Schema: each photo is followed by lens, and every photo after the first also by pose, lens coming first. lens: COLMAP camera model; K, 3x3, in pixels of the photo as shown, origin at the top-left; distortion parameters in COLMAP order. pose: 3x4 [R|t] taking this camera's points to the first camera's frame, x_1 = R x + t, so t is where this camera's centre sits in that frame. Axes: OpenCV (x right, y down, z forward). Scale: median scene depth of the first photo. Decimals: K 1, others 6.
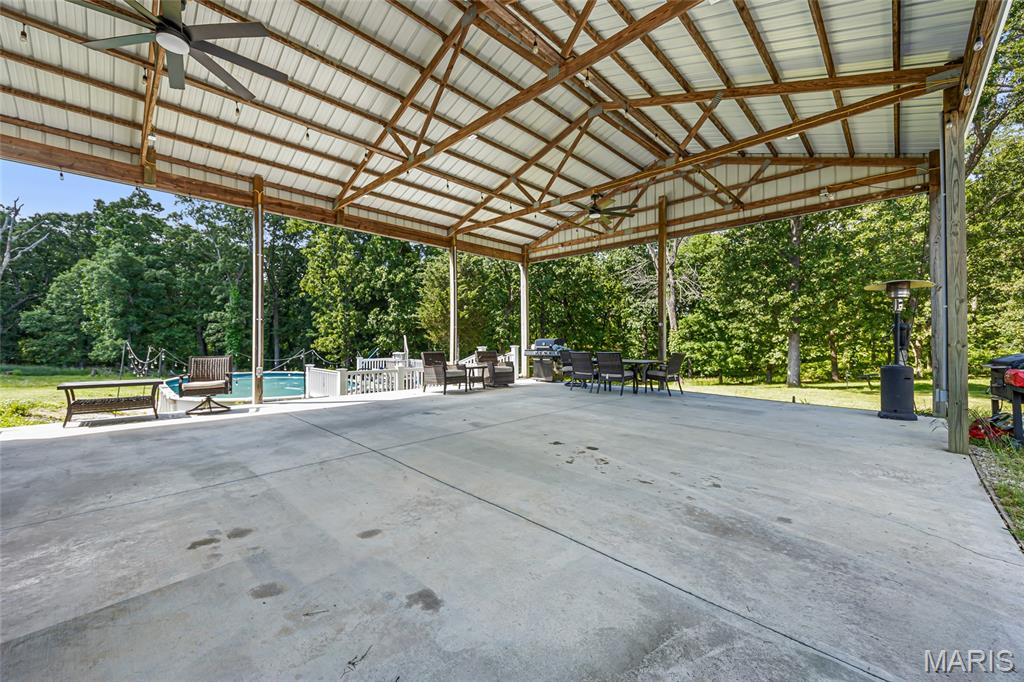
lens RADIAL K [[396.5, 0, 509.5], [0, 396.5, 334.0], [0, 0, 1]] dist [-0.003472, -0.000302]
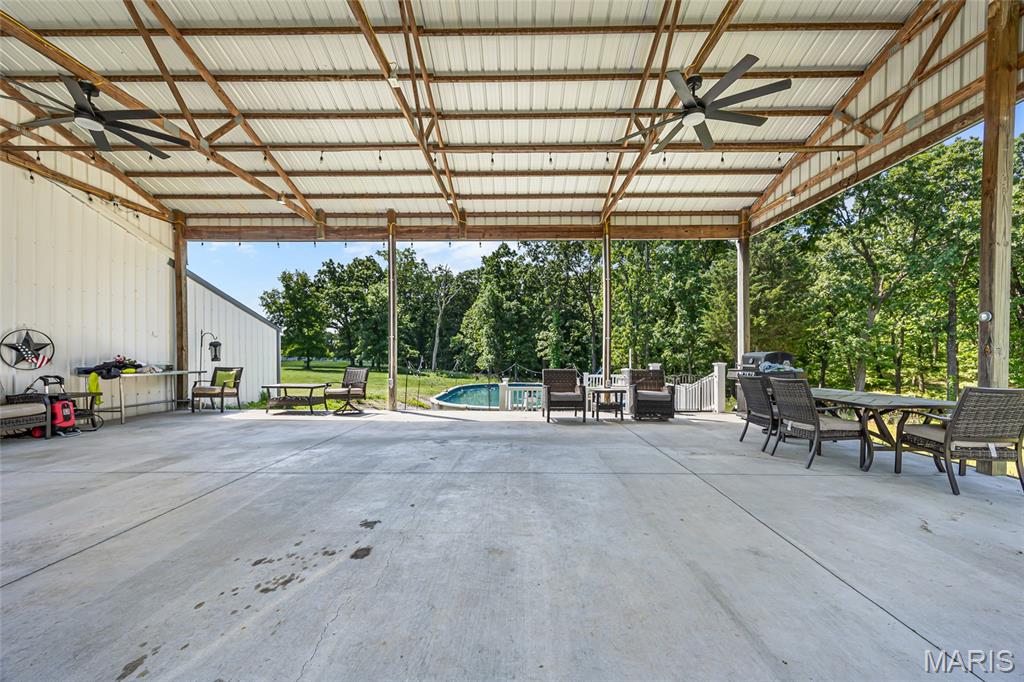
lens RADIAL K [[400.3, 0, 510.3], [0, 400.3, 357.1], [0, 0, 1]] dist [-0.002722, -0.000151]
pose [[0.688135, 0.002991, -0.725577, 0.097832], [0.012410, 0.999797, 0.015890, 0.001675], [0.725477, -0.019939, 0.687958, 0.101410]]
